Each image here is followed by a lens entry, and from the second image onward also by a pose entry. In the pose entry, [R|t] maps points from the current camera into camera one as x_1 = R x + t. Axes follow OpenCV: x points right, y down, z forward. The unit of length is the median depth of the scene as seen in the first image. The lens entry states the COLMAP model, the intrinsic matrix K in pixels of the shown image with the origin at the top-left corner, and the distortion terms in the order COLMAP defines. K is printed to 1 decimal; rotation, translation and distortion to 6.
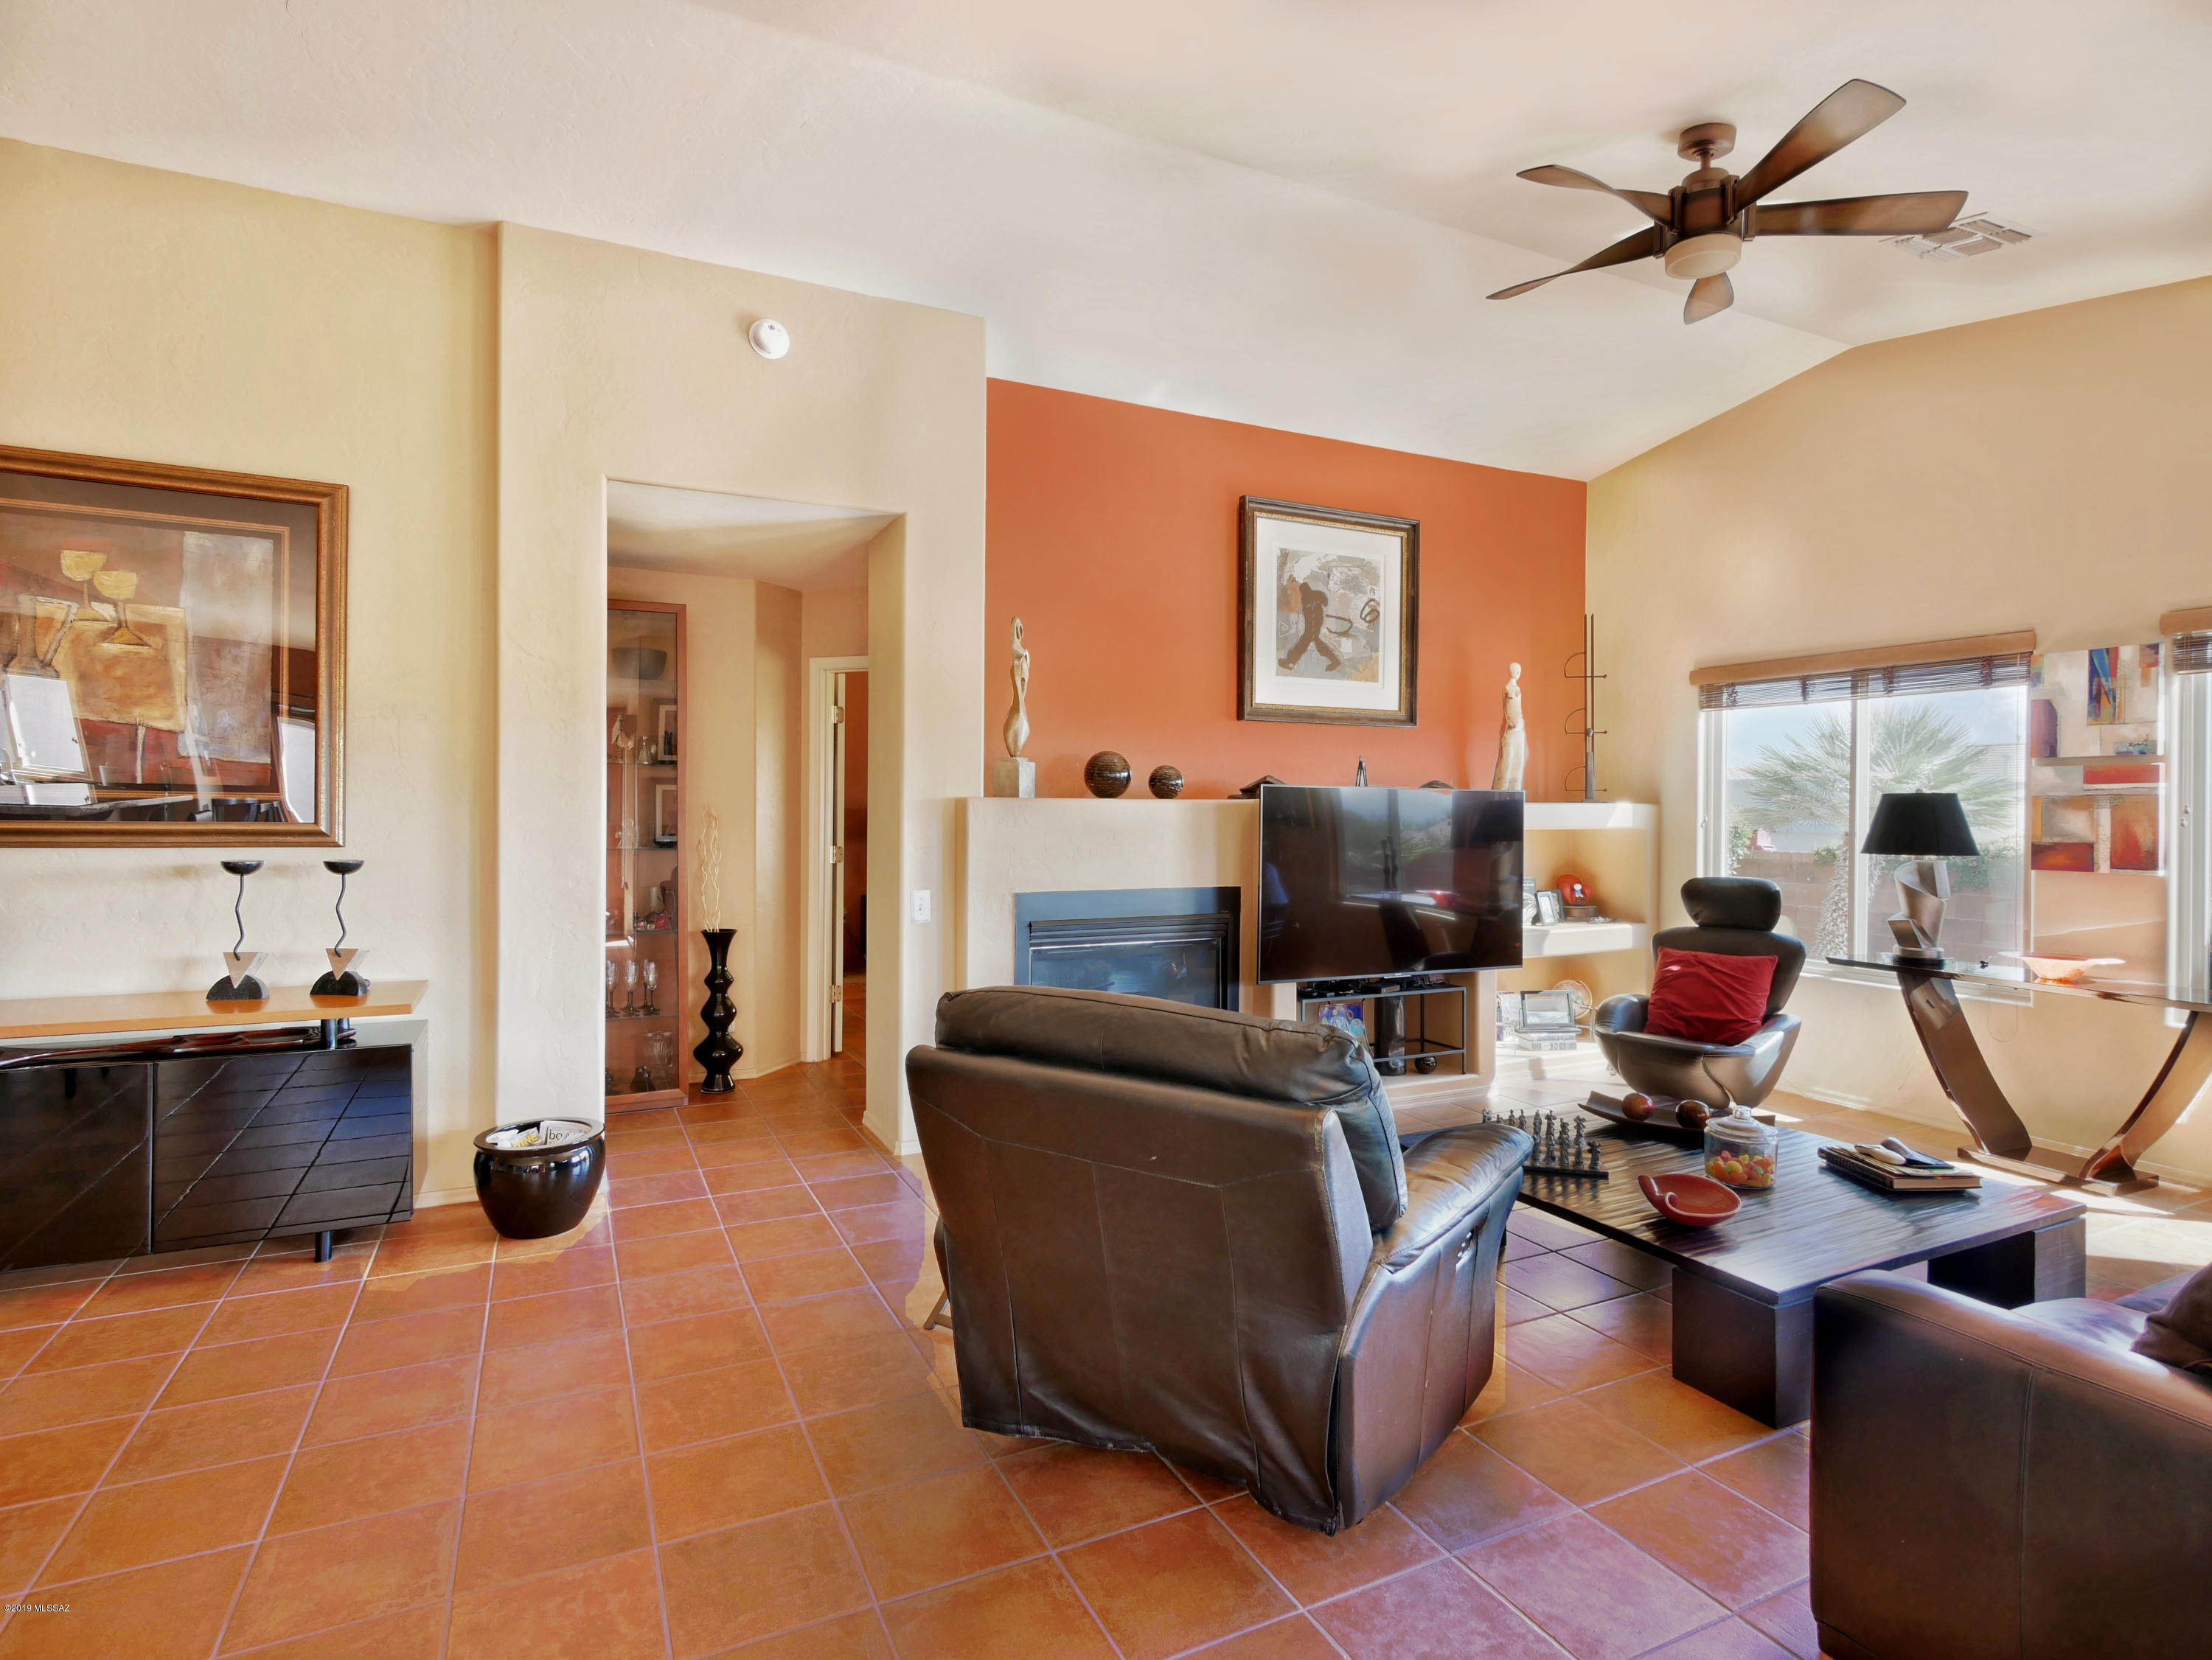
lens RADIAL K [[1151.4, 0, 1124.7], [0, 1151.4, 816.1], [0, 0, 1]] dist [-0.003899, 0.001322]
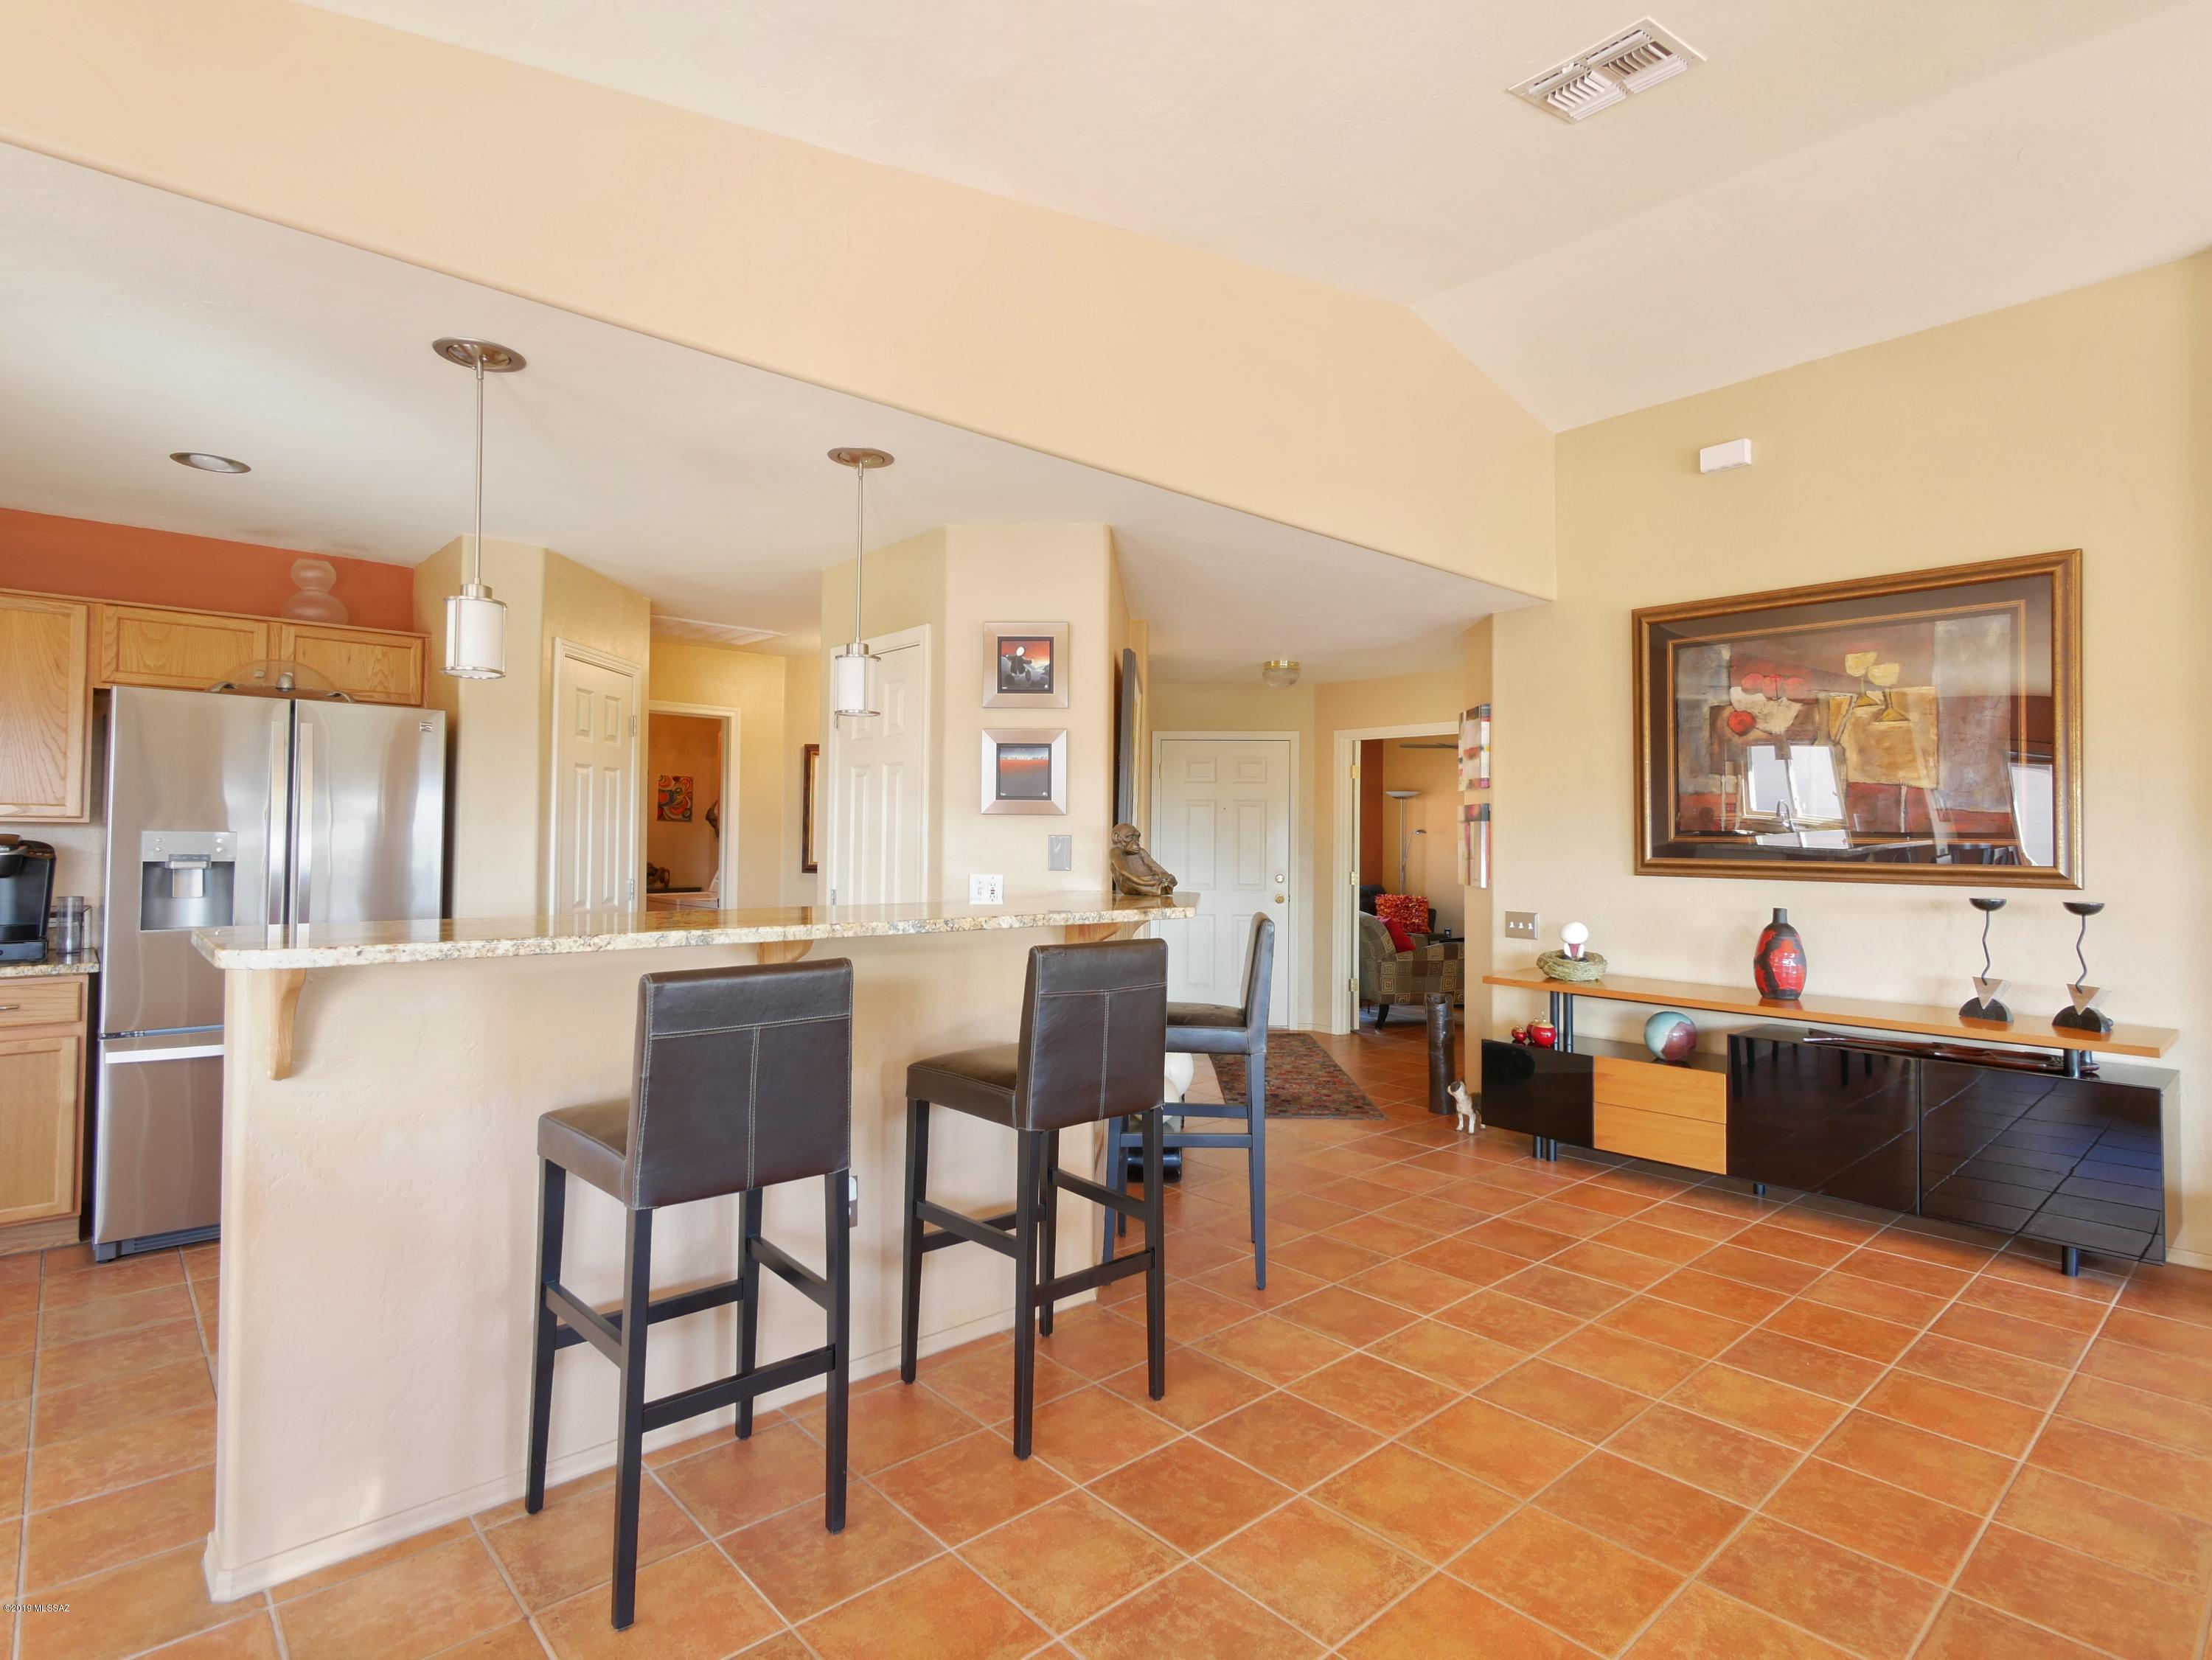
lens RADIAL K [[1151.4, 0, 1114.2], [0, 1151.4, 809.4], [0, 0, 1]] dist [-0.003899, 0.001322]
pose [[0.275619, -0.030289, -0.960790, 0.088136], [-0.012038, 0.999316, -0.034957, 0.000515], [0.961191, 0.021201, 0.275066, -0.141845]]
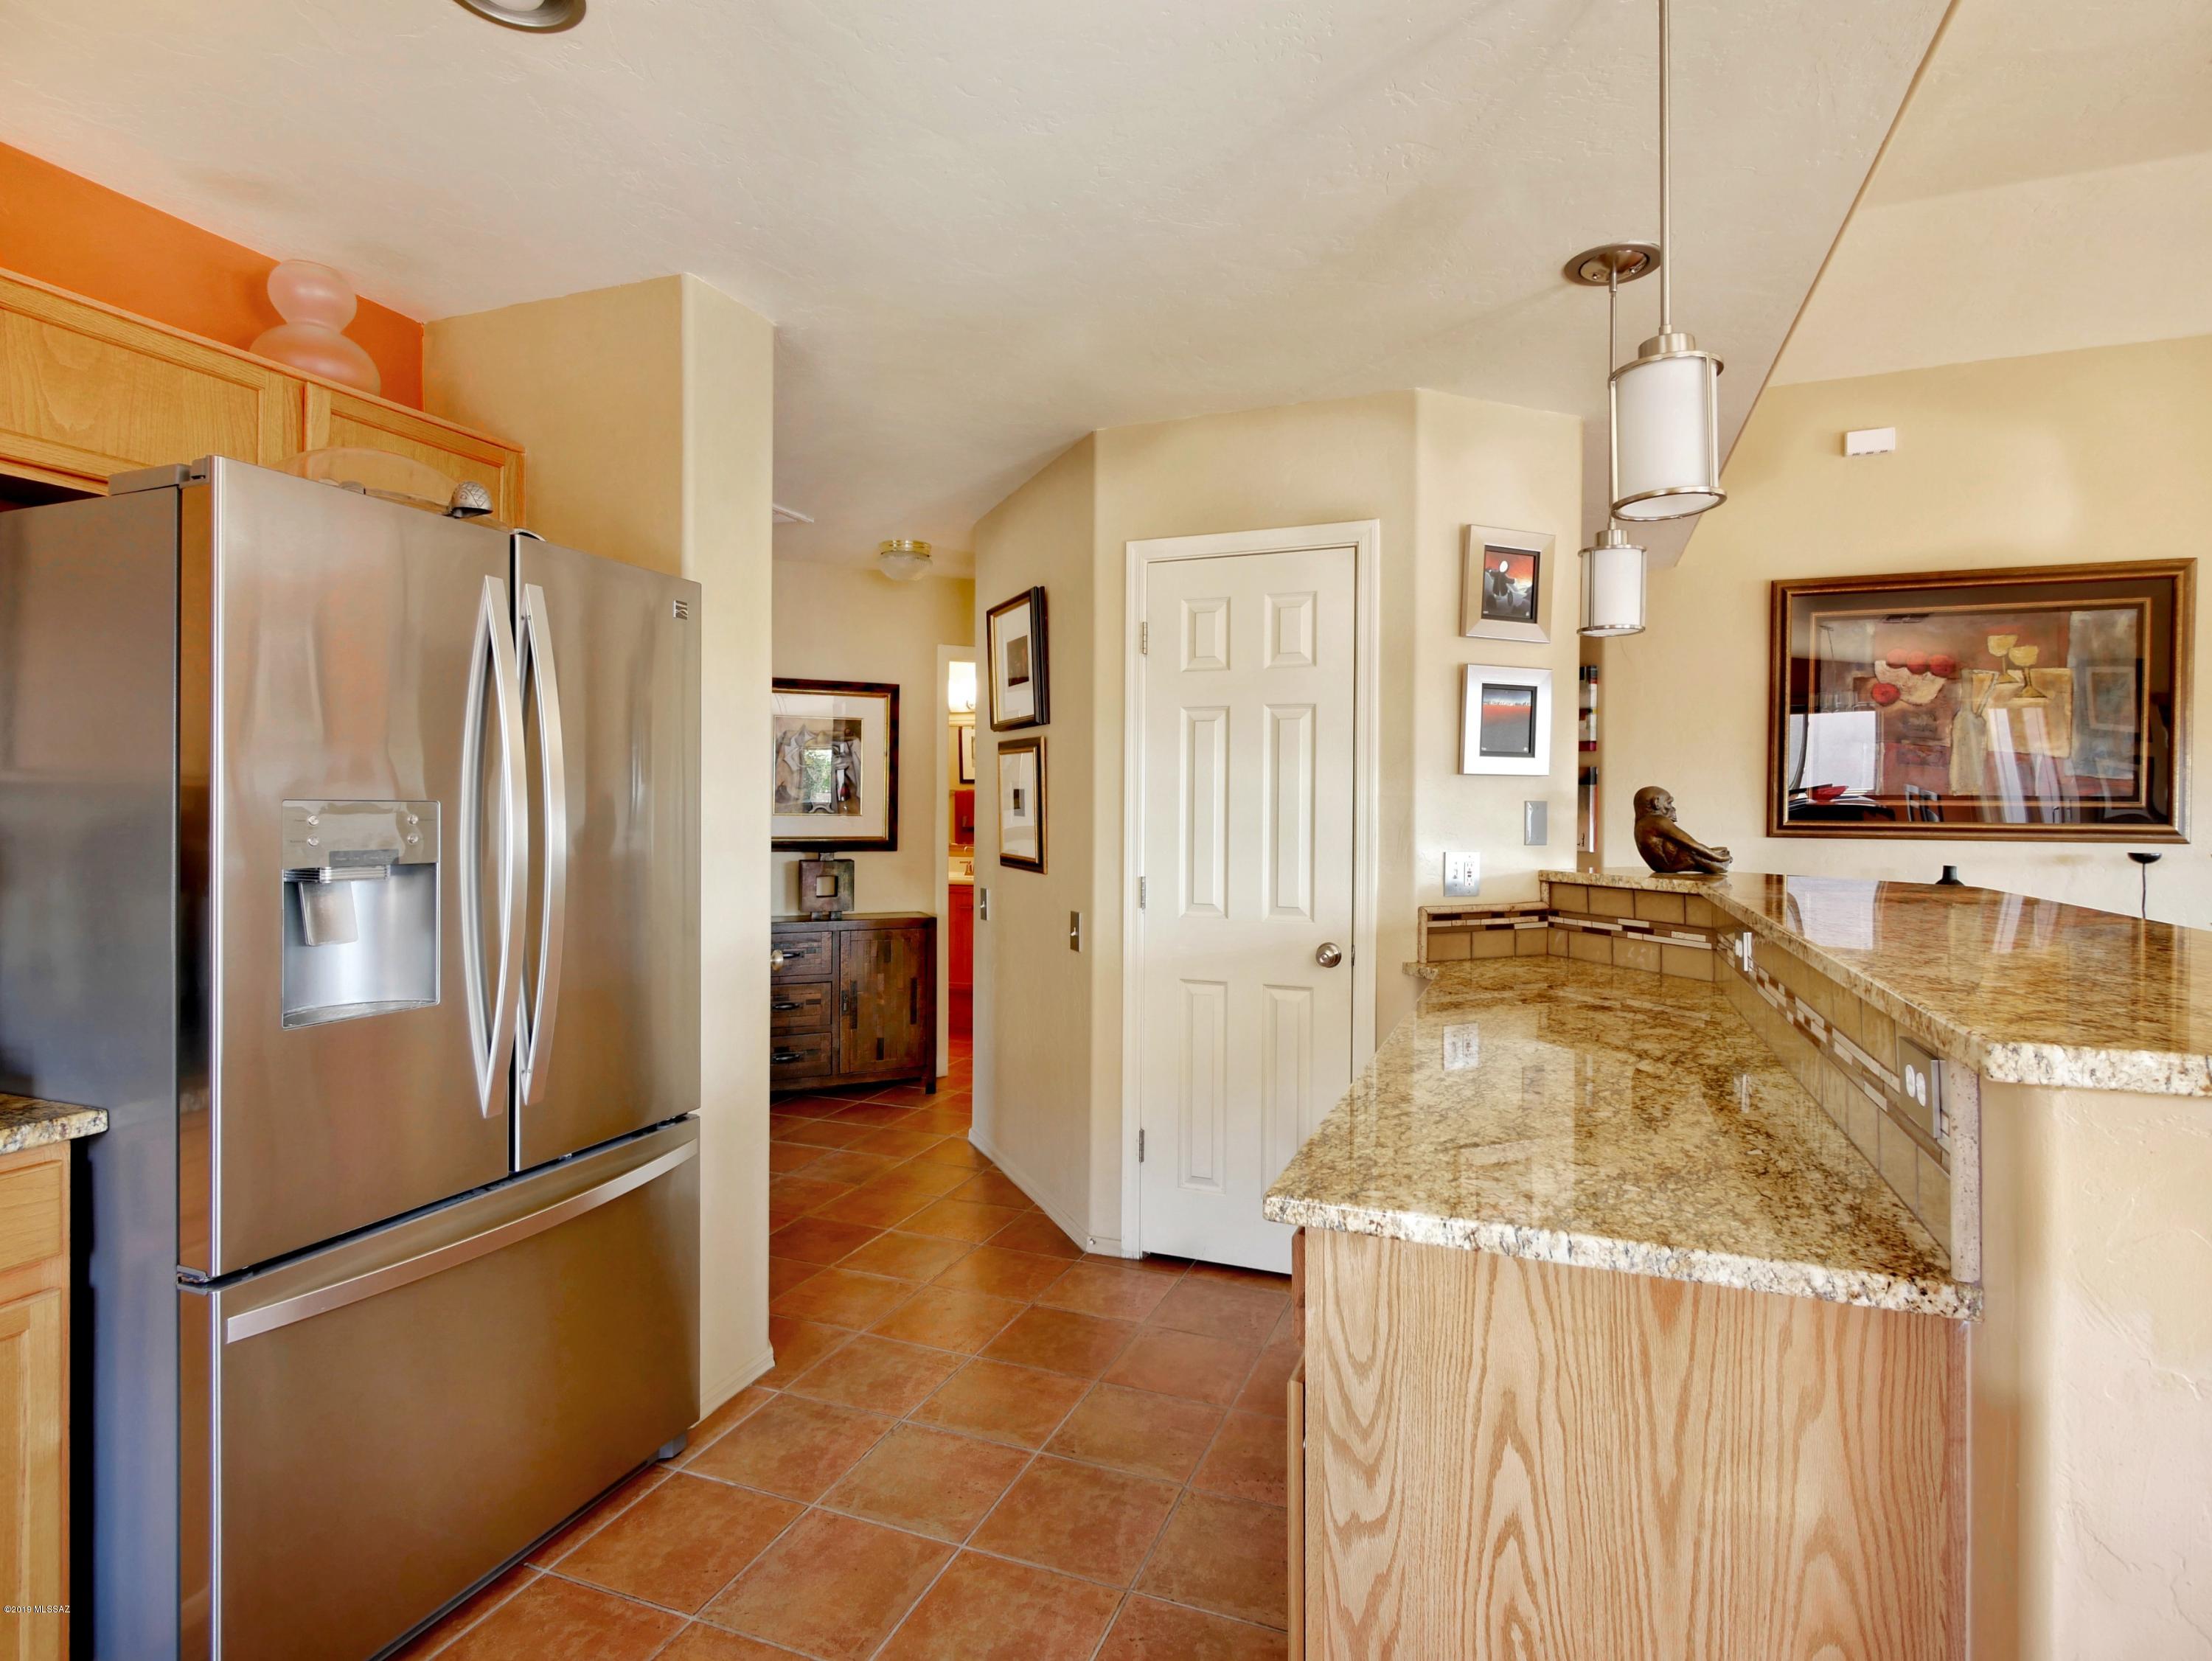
lens RADIAL K [[1151.5, 0, 1110.9], [0, 1151.5, 818.5], [0, 0, 1]] dist [-0.003899, 0.001322]
pose [[0.677273, 0.002983, -0.735726, -0.546347], [-0.002644, 0.999995, 0.001620, -0.000195], [0.735727, 0.000849, 0.677278, -0.720425]]
